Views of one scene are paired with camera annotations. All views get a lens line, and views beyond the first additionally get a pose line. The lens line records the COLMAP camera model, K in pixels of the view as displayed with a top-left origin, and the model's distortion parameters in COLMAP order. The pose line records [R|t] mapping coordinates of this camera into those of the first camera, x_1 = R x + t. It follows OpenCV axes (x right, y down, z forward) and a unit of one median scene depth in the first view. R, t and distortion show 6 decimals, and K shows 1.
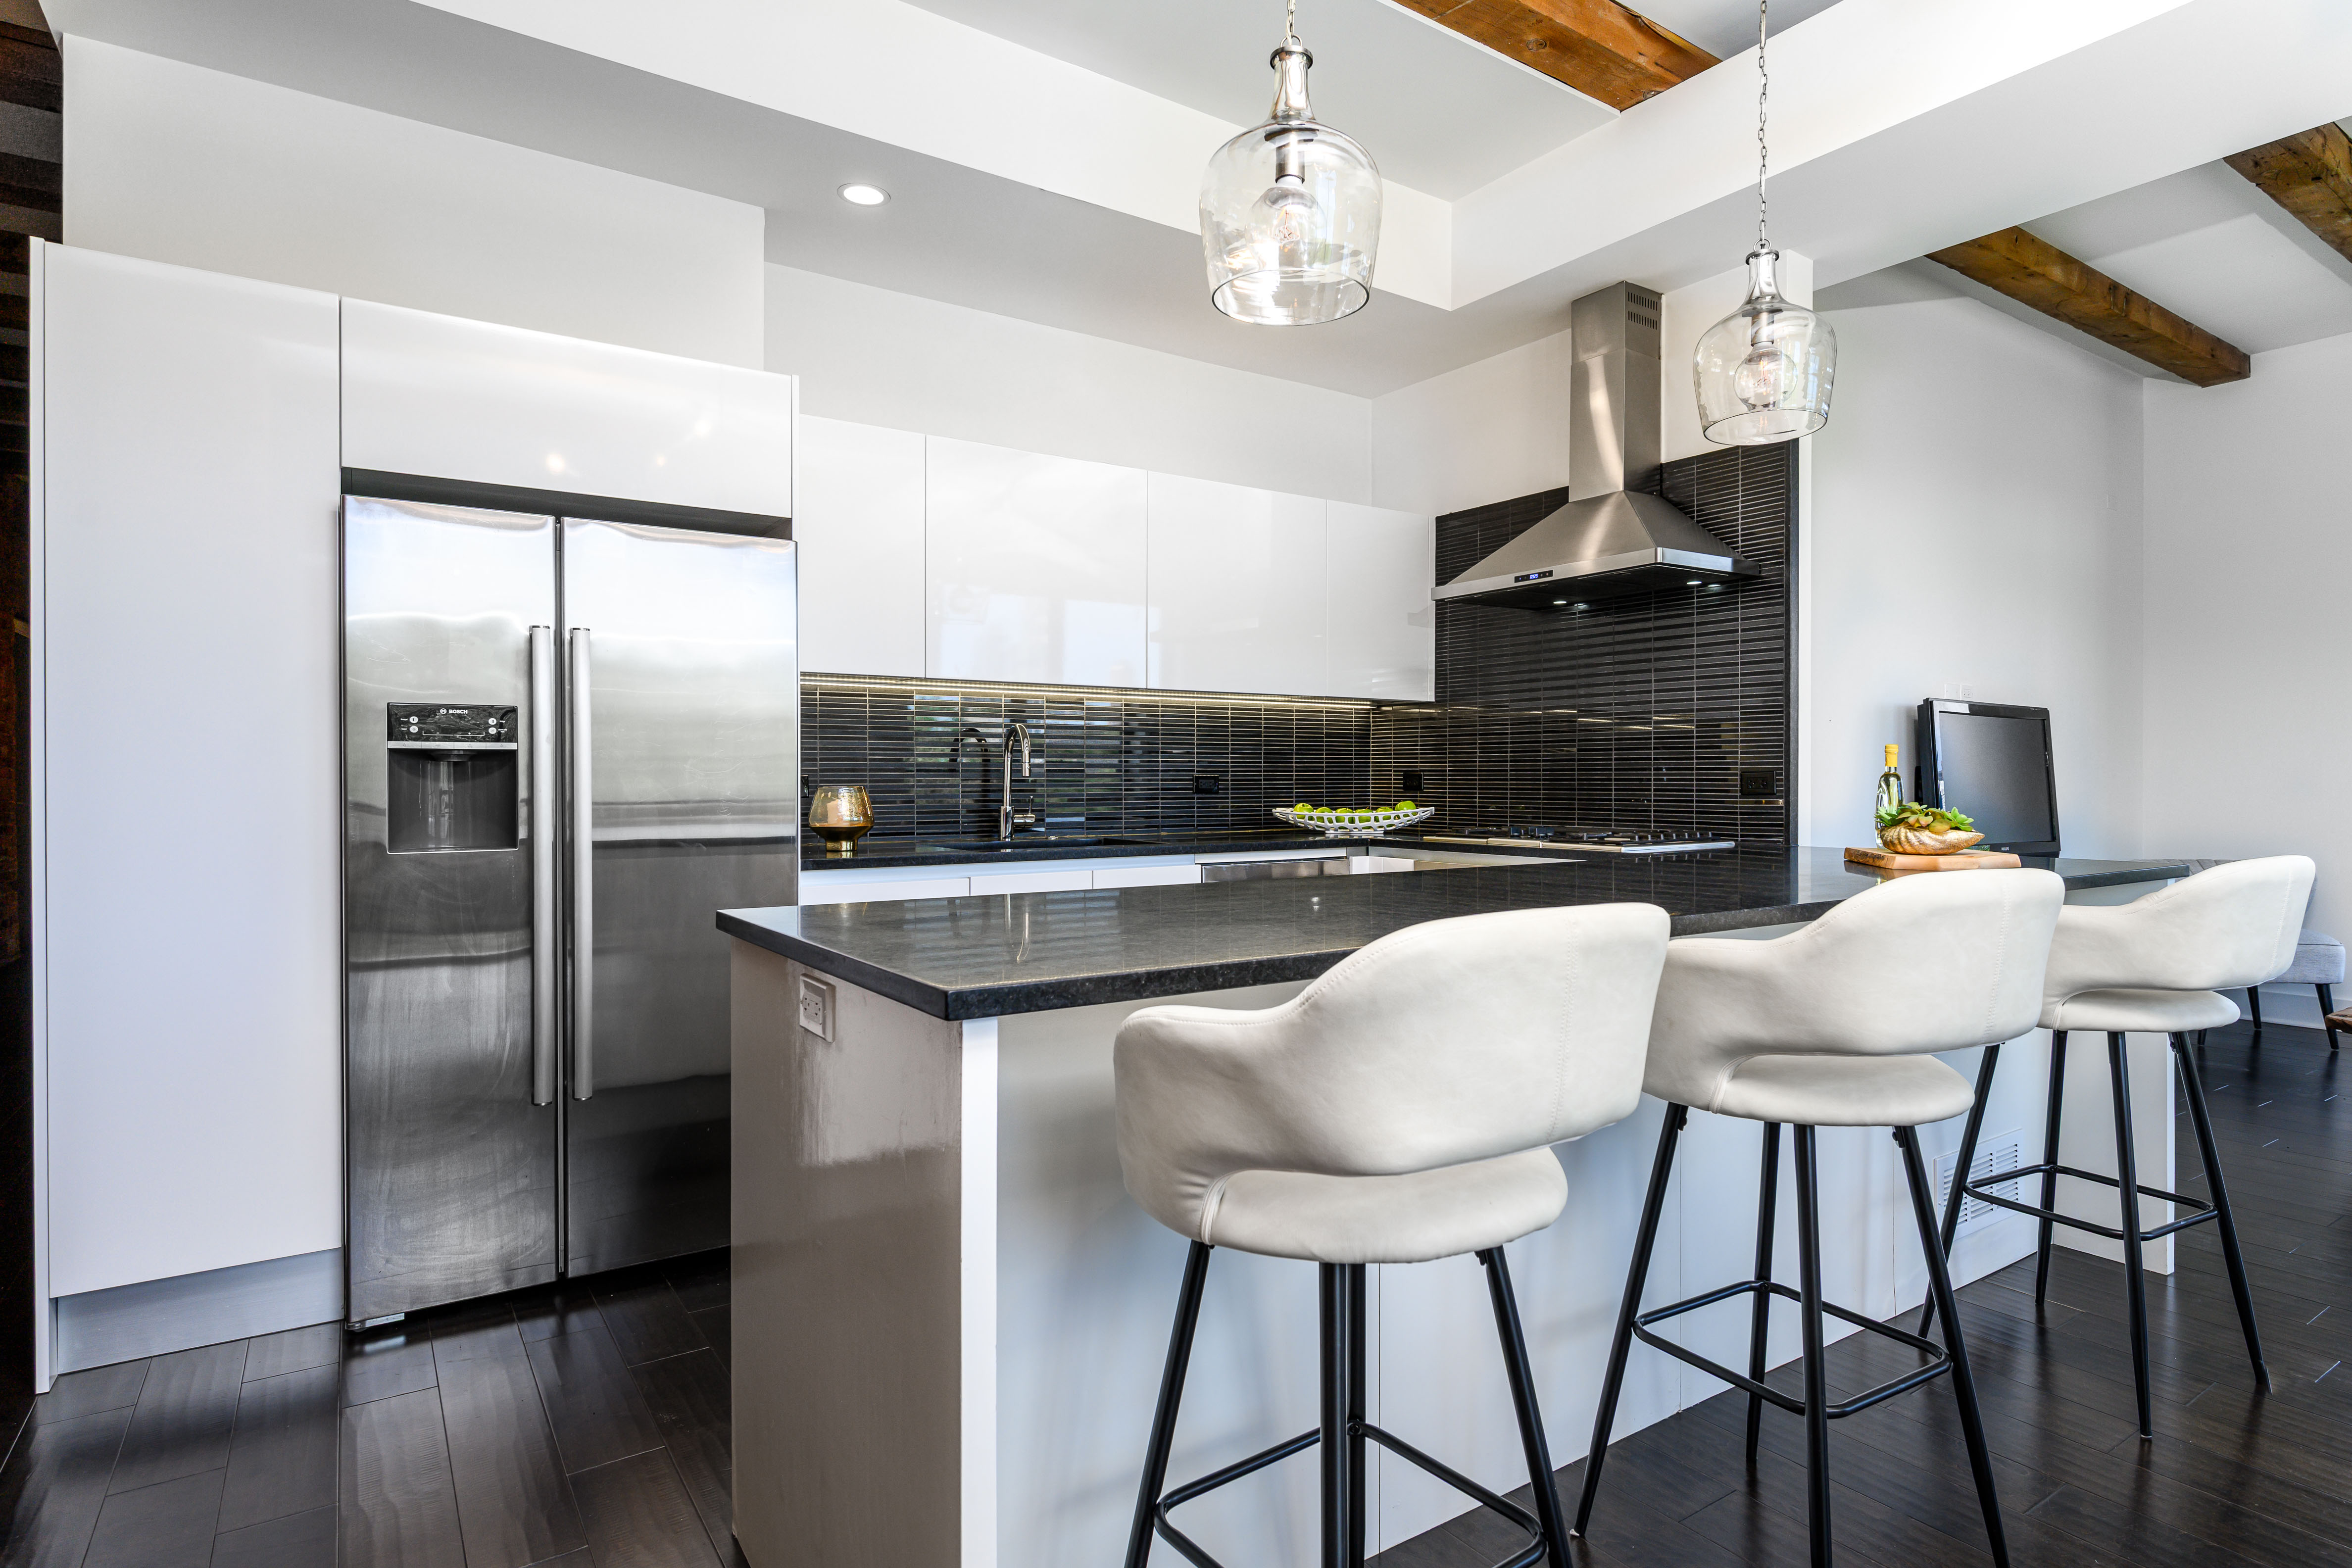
lens RADIAL K [[1242.9, 0, 1243.8], [0, 1242.9, 780.1], [0, 0, 1]] dist [0.003285, 0.000432]
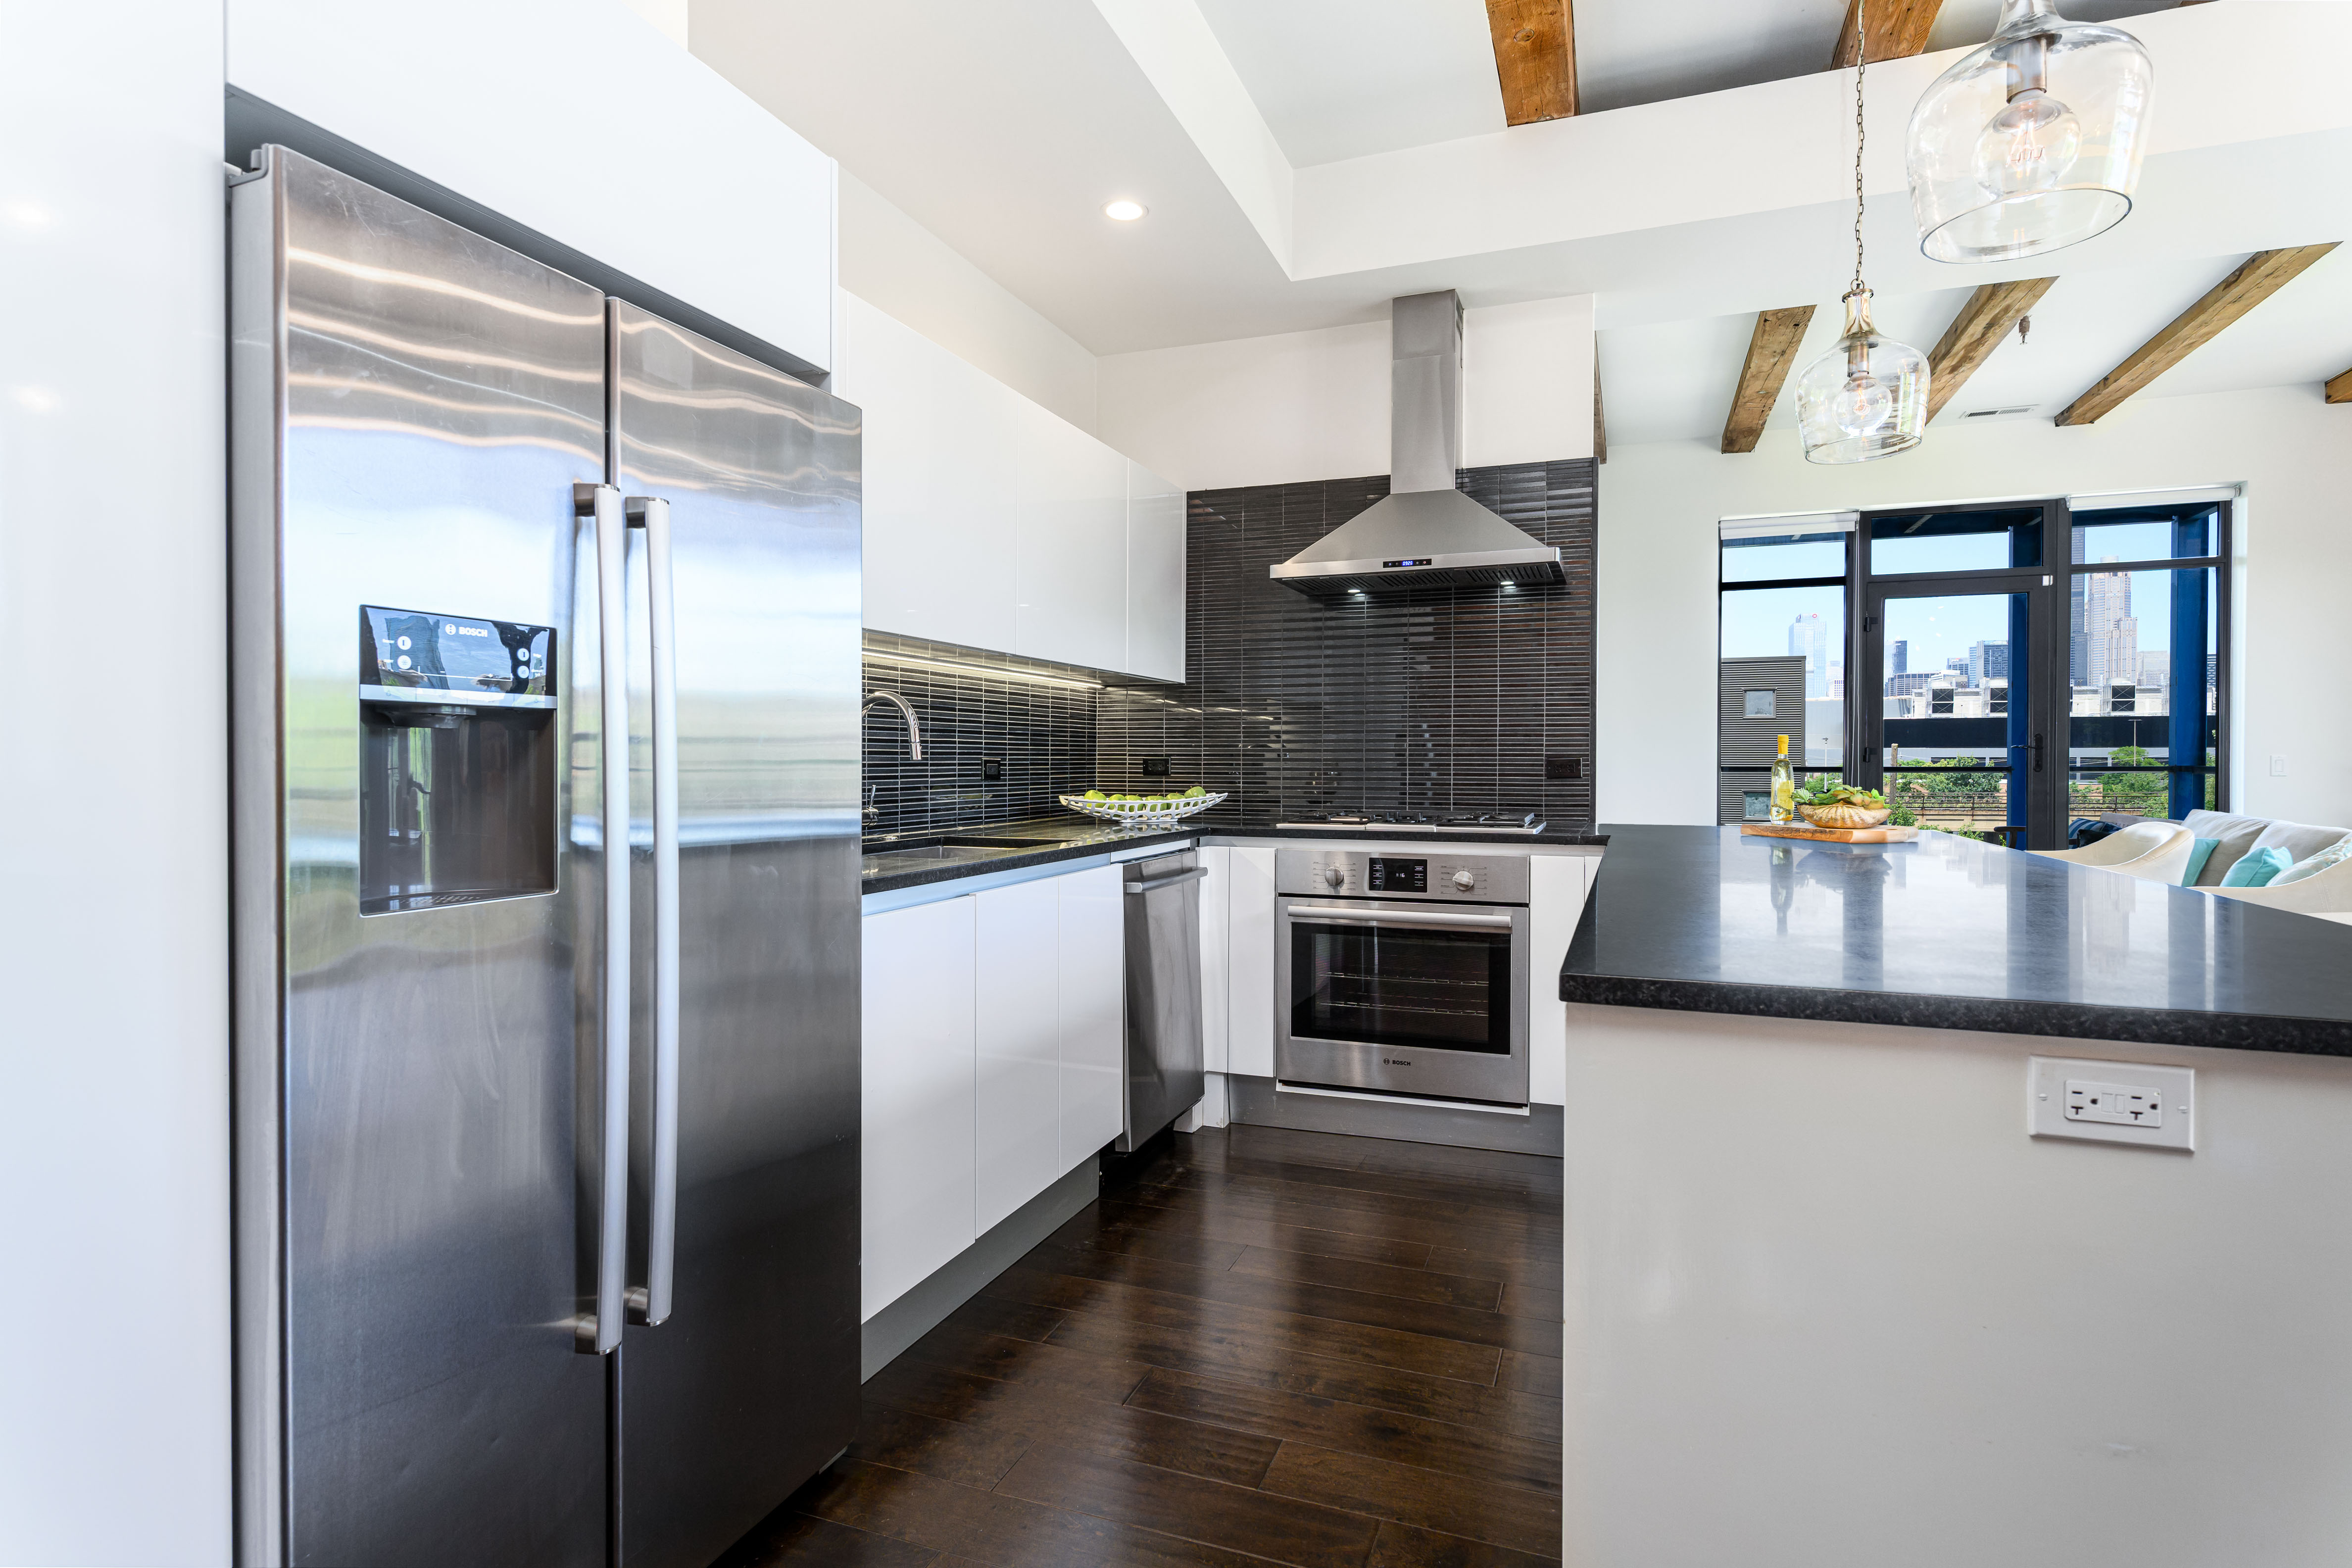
lens RADIAL K [[1188.7, 0, 1175.9], [0, 1188.7, 776.6], [0, 0, 1]] dist [-0.000132, -0.000240]
pose [[0.832869, -0.004821, 0.553449, -0.421660], [-0.001367, 0.999941, 0.010769, -0.000601], [-0.553469, -0.009726, 0.832813, 0.273704]]
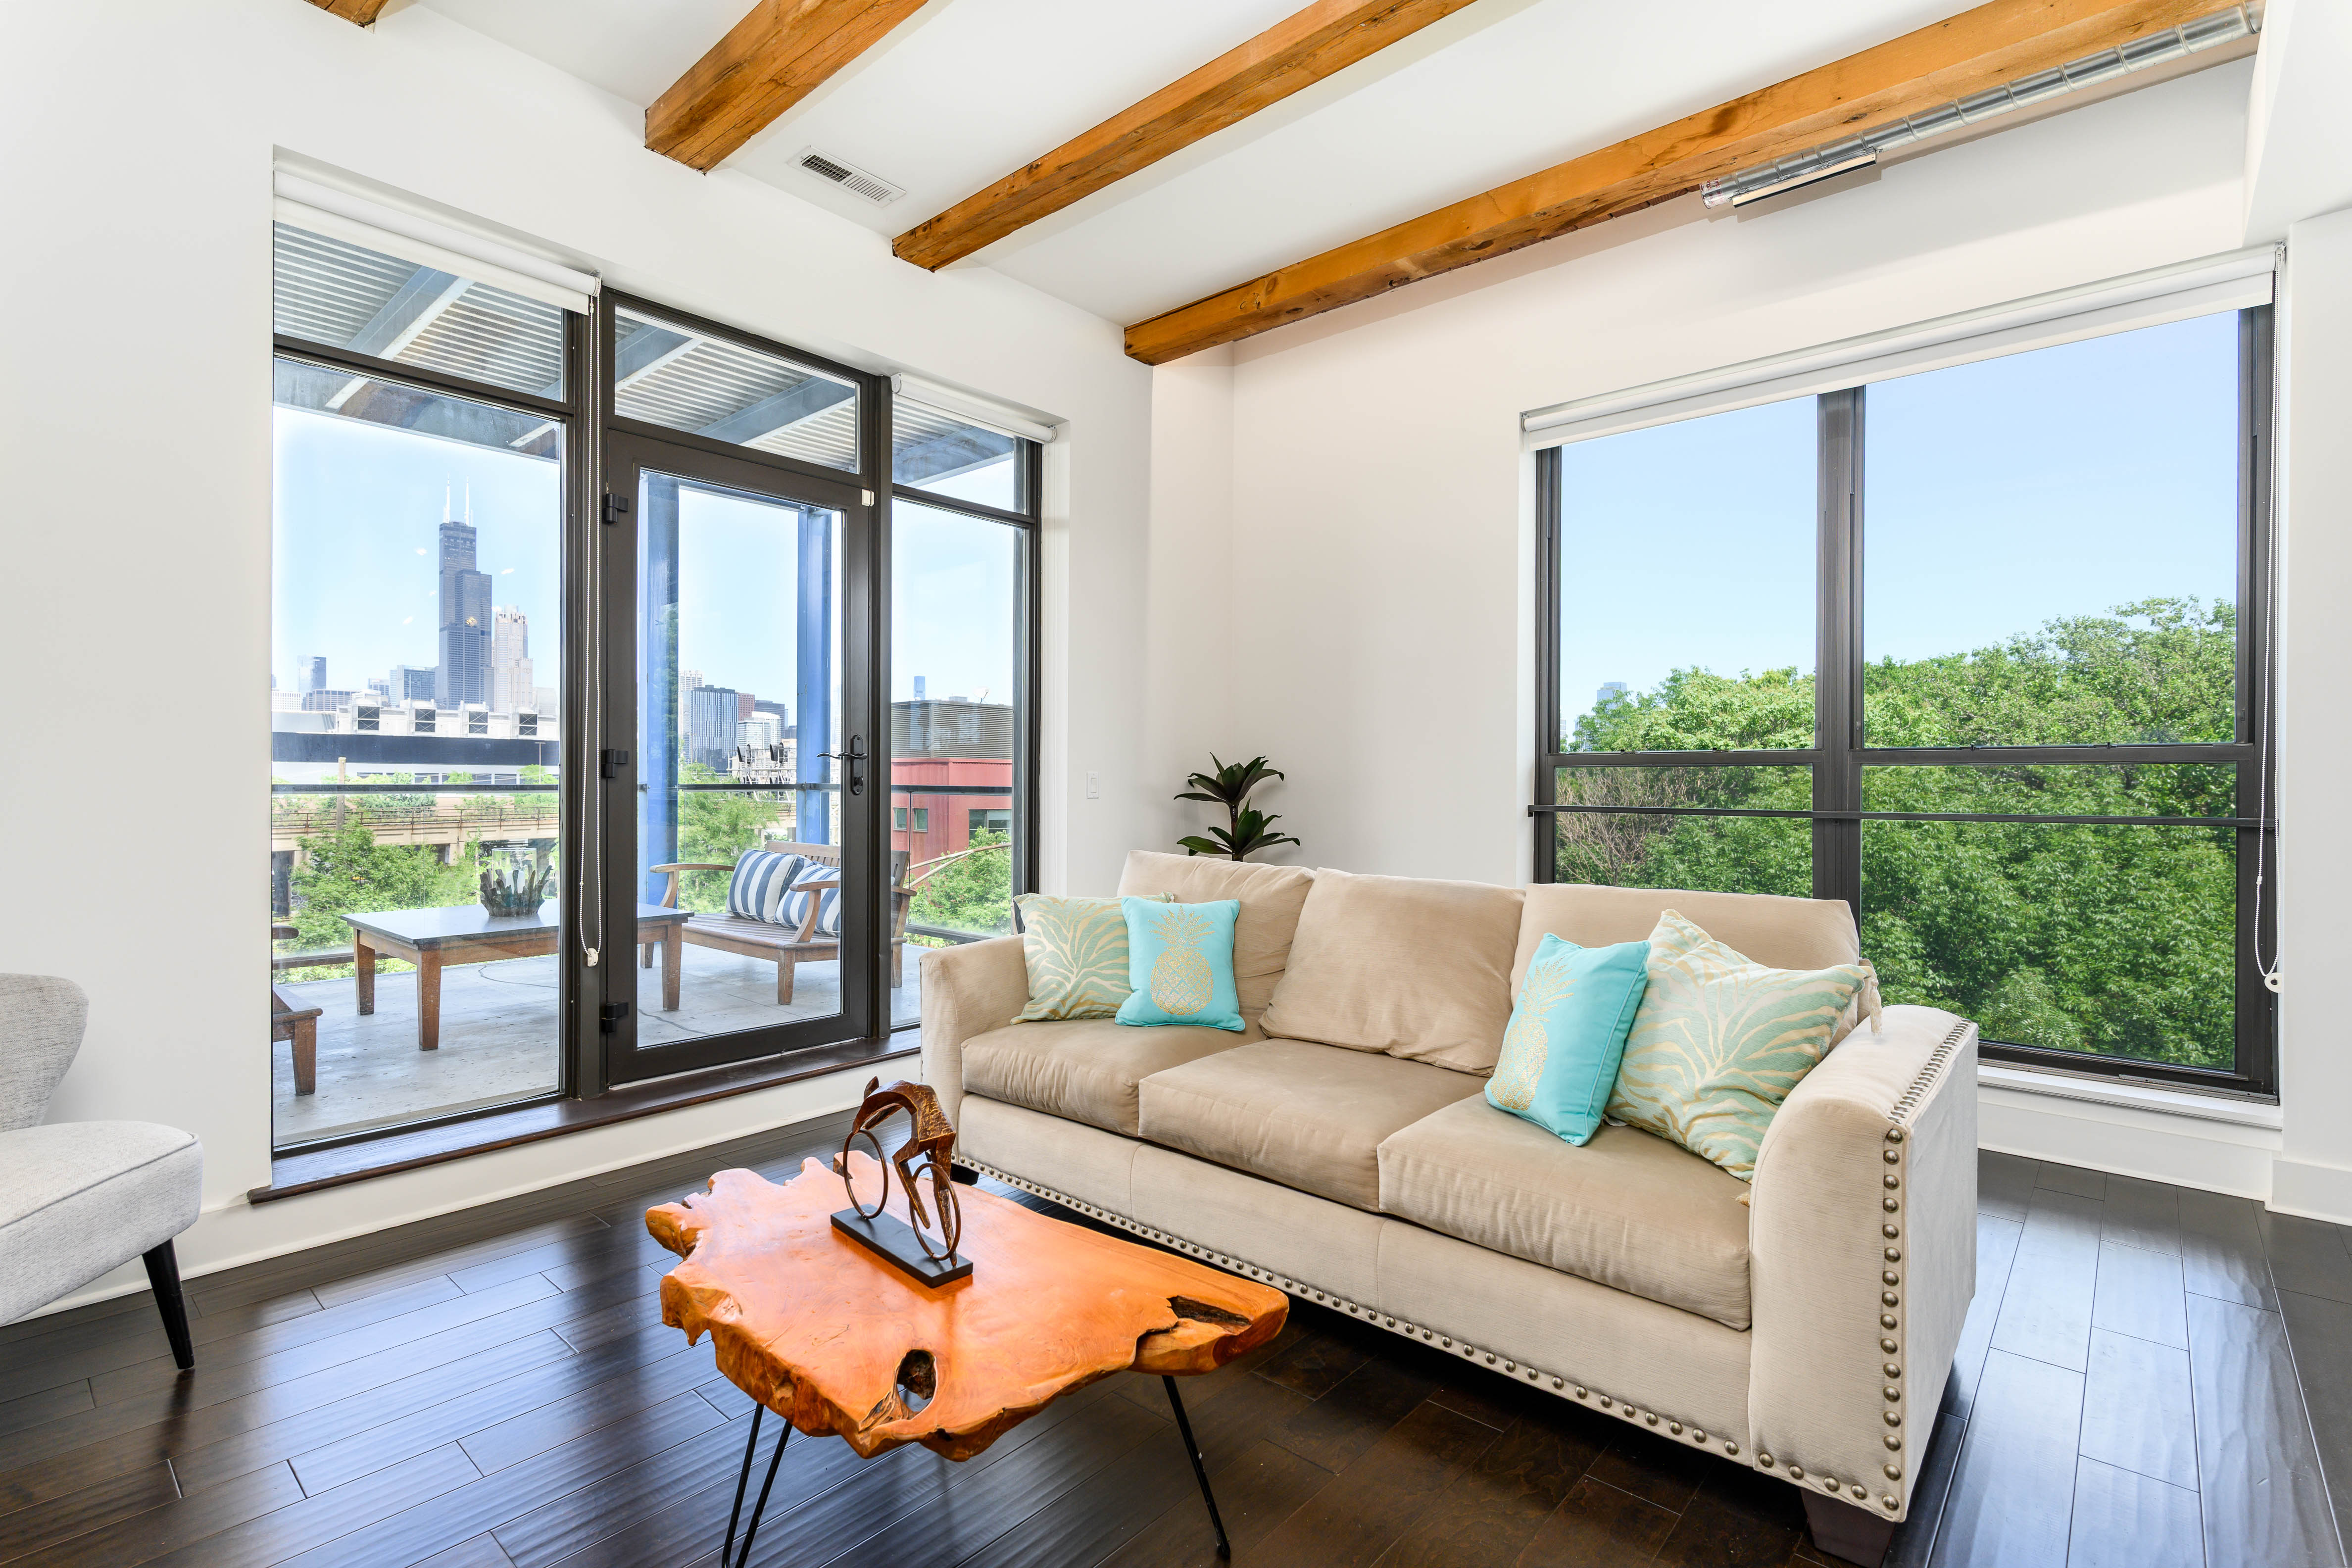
lens RADIAL K [[1081.0, 0, 1187.5], [0, 1081.0, 787.9], [0, 0, 1]] dist [-0.003363, -0.000672]
pose [[-0.237232, -0.005203, 0.971439, 0.515383], [-0.004295, 0.999981, 0.004307, -0.002338], [-0.971443, -0.003151, -0.237250, 0.949926]]
